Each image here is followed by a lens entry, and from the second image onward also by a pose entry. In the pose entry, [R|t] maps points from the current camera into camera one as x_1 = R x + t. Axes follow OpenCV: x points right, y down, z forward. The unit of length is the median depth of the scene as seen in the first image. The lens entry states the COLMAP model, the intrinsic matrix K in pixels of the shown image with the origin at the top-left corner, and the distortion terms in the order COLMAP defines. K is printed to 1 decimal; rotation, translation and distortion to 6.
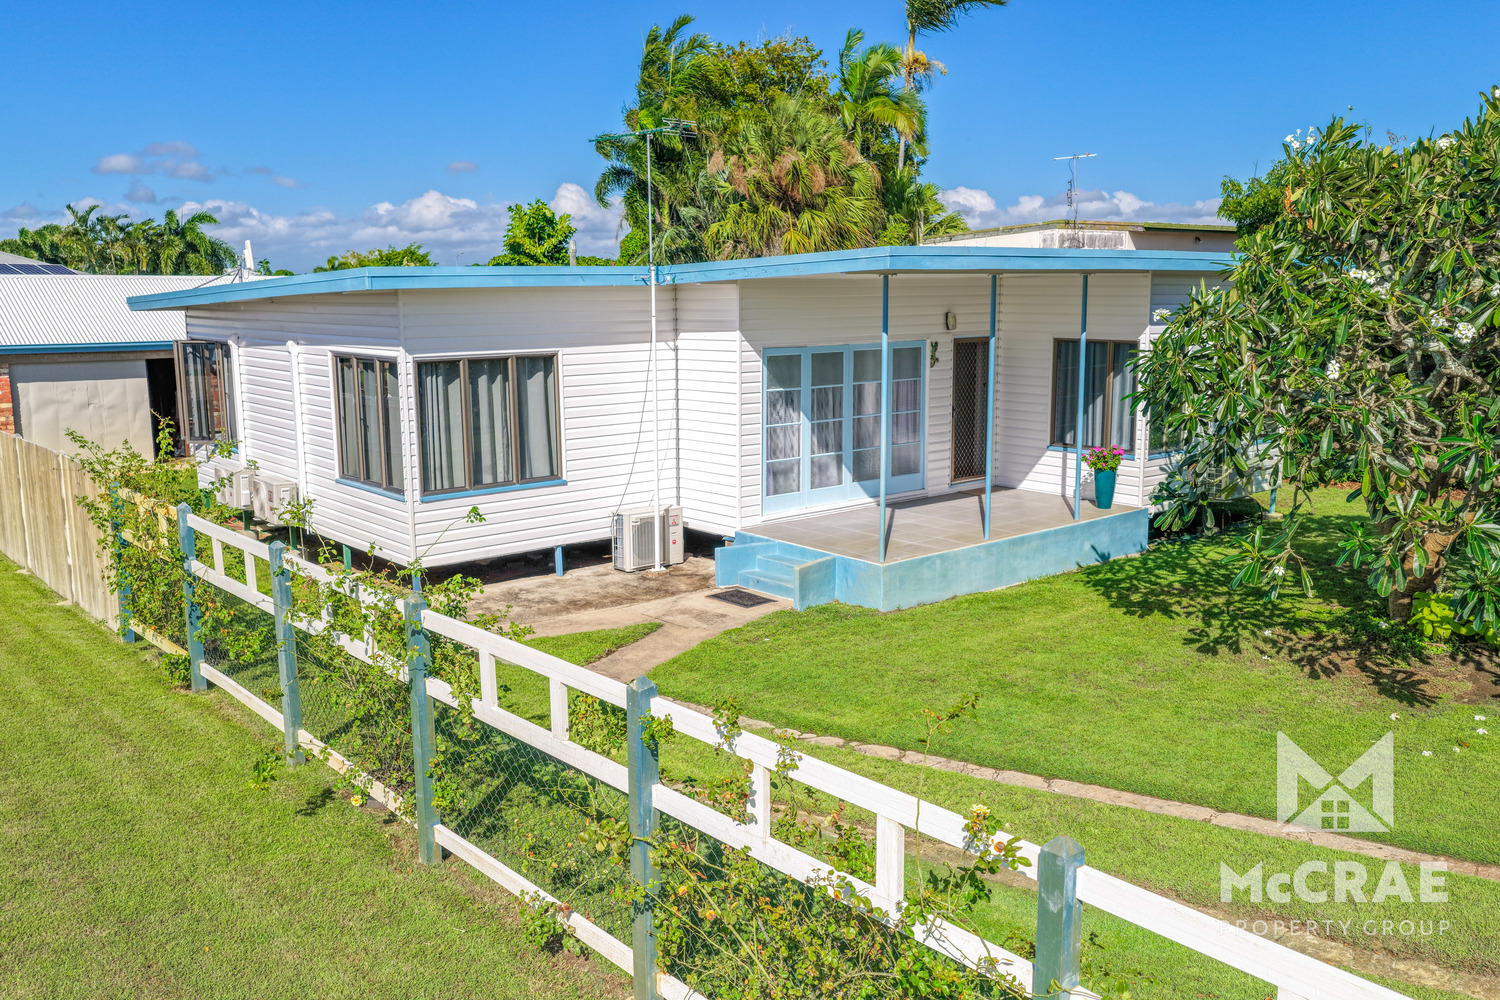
lens RADIAL K [[1237.4, 0, 745.8], [0, 1237.4, 494.6], [0, 0, 1]] dist [0.007613, 0.030620]
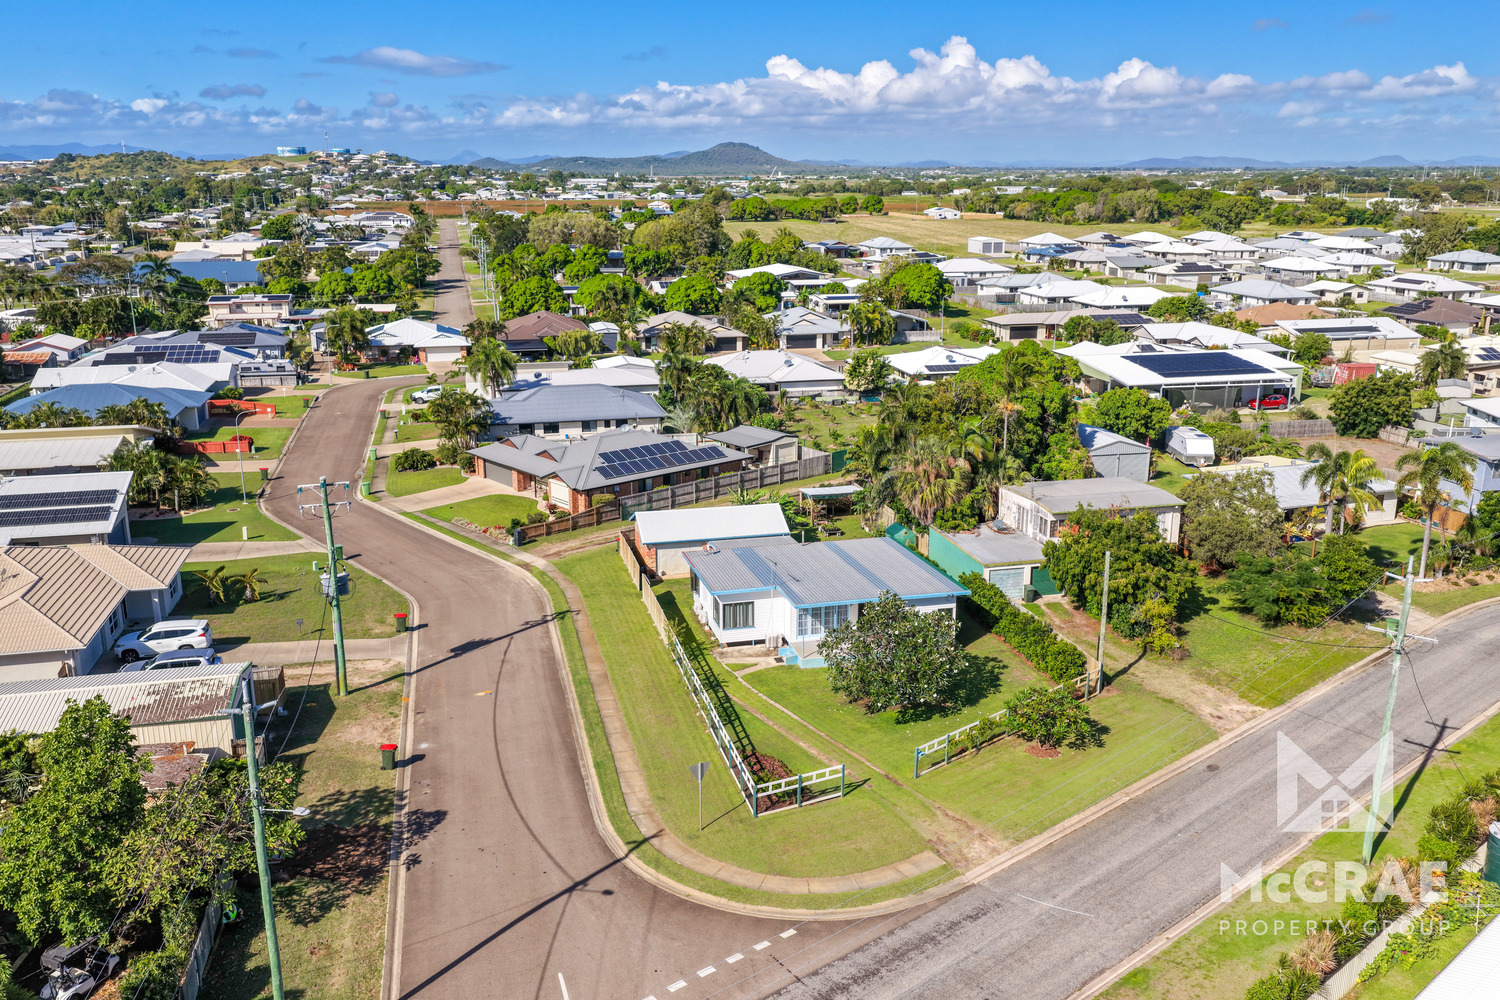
lens RADIAL K [[1237.4, 0, 745.5], [0, 1237.4, 500.3], [0, 0, 1]] dist [0.007613, 0.030620]
pose [[0.893097, 0.119915, -0.433588, 2.001172], [-0.077026, 0.990347, 0.115238, -1.139944], [0.443221, -0.069522, 0.893712, -3.529056]]
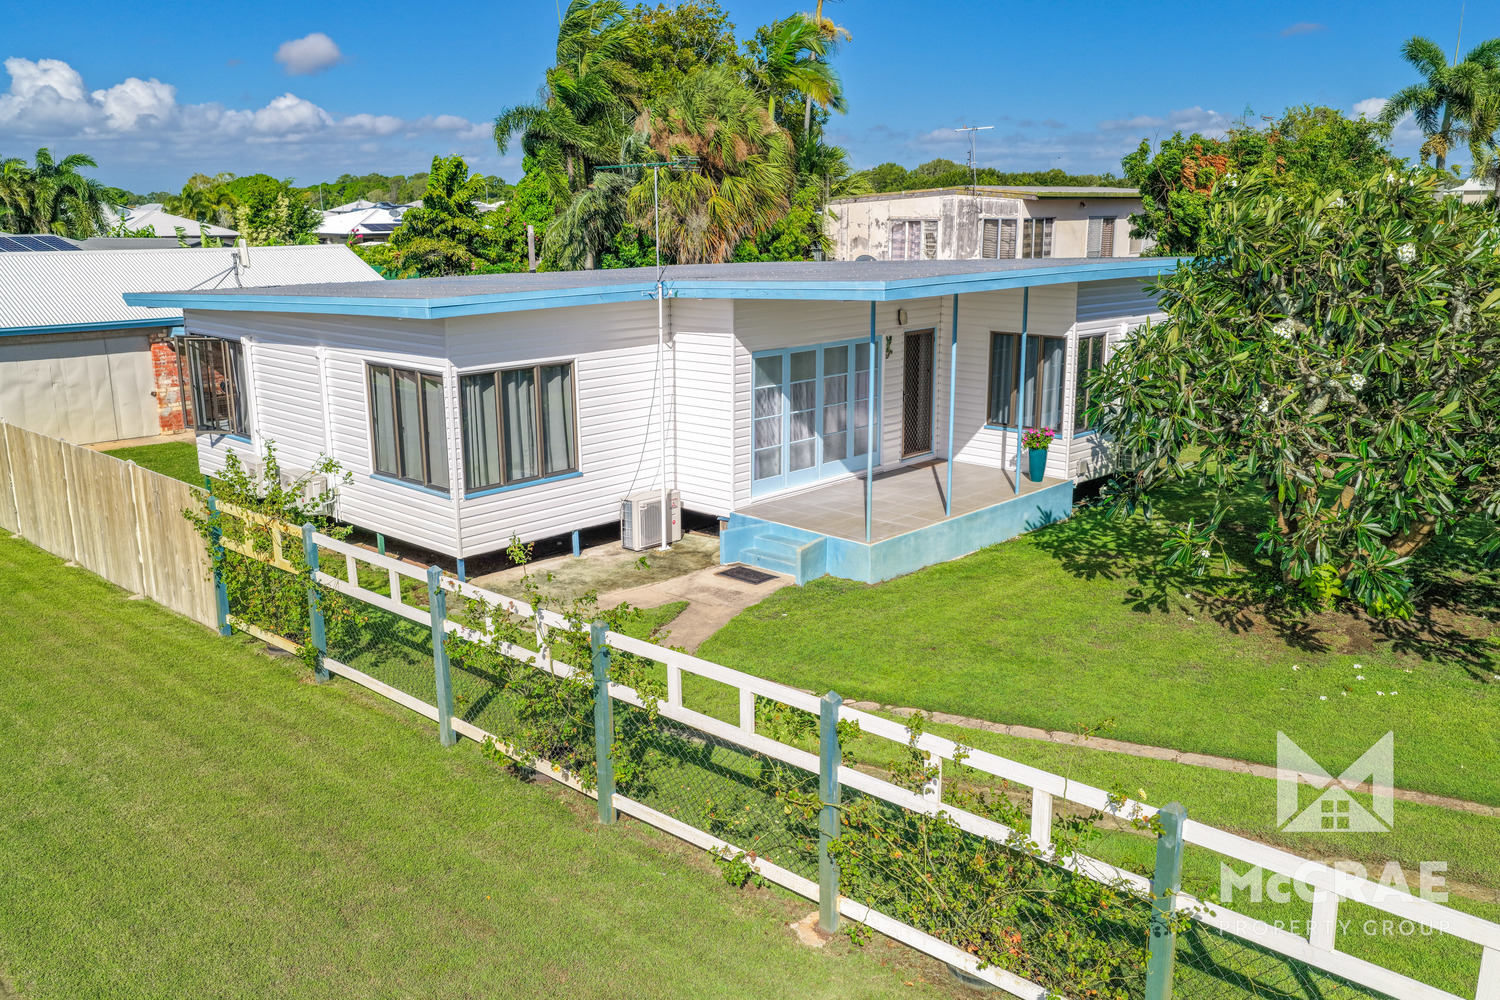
lens RADIAL K [[1237.4, 0, 743.4], [0, 1237.4, 489.3], [0, 0, 1]] dist [0.007613, 0.030620]
pose [[0.993997, -0.022422, 0.107085, -0.134523], [0.016032, 0.998060, 0.060157, -0.068746], [-0.108226, -0.058079, 0.992428, -0.151211]]
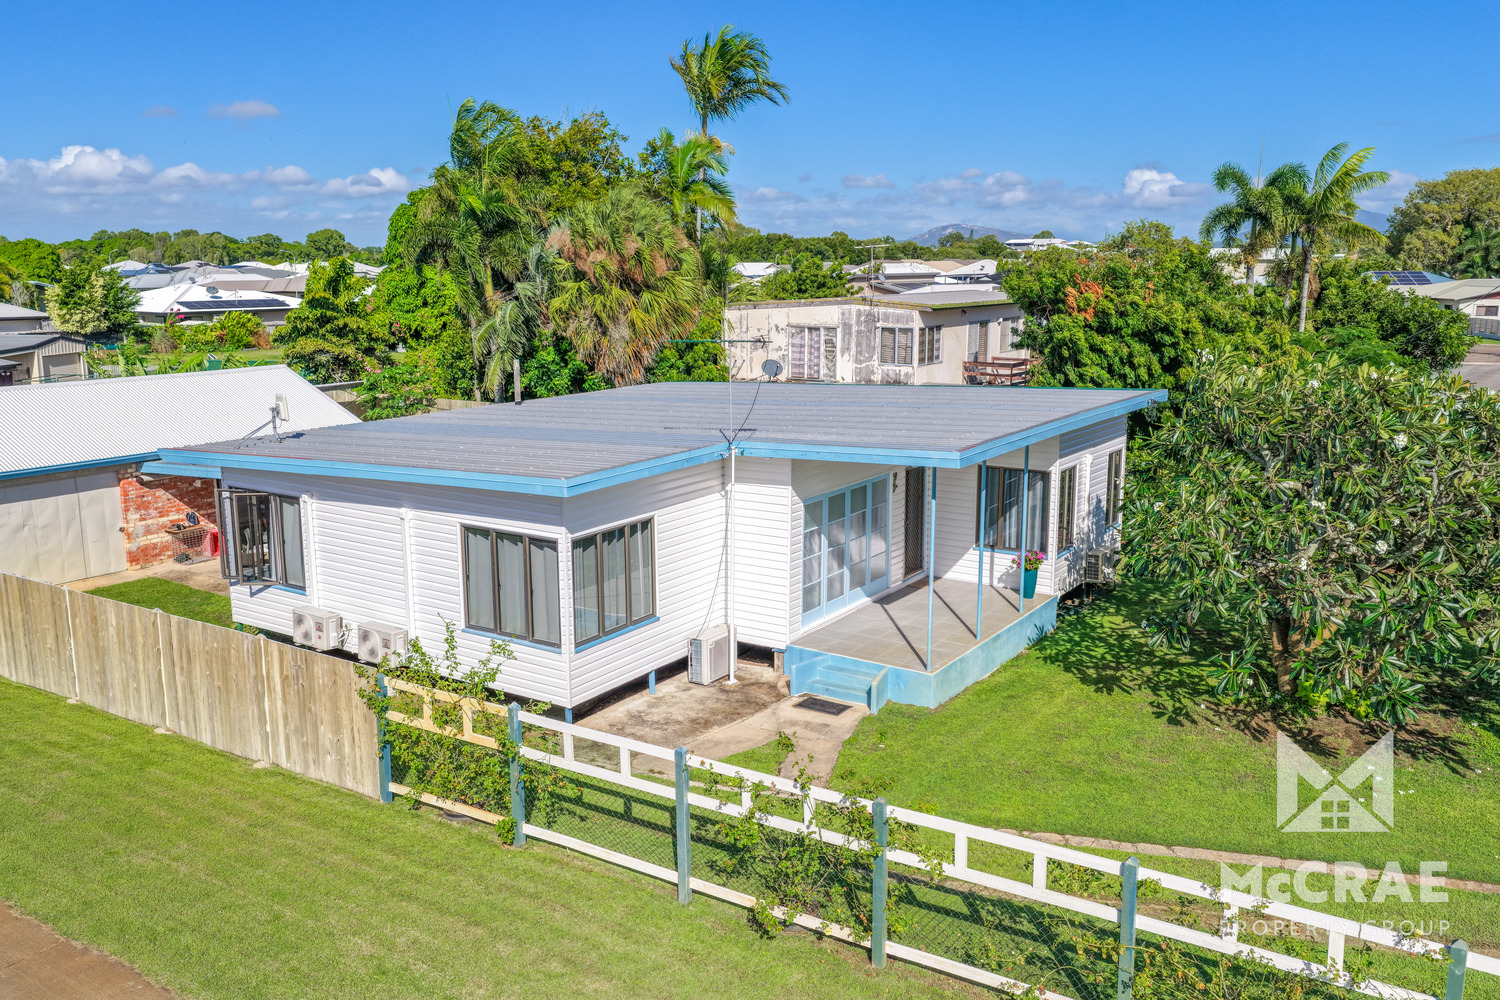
lens RADIAL K [[1237.4, 0, 741.5], [0, 1237.4, 498.3], [0, 0, 1]] dist [0.007613, 0.030620]
pose [[0.960876, -0.047893, 0.272807, -0.442846], [0.041514, 0.998714, 0.029111, -0.180413], [-0.273851, -0.016646, 0.961628, -0.222980]]
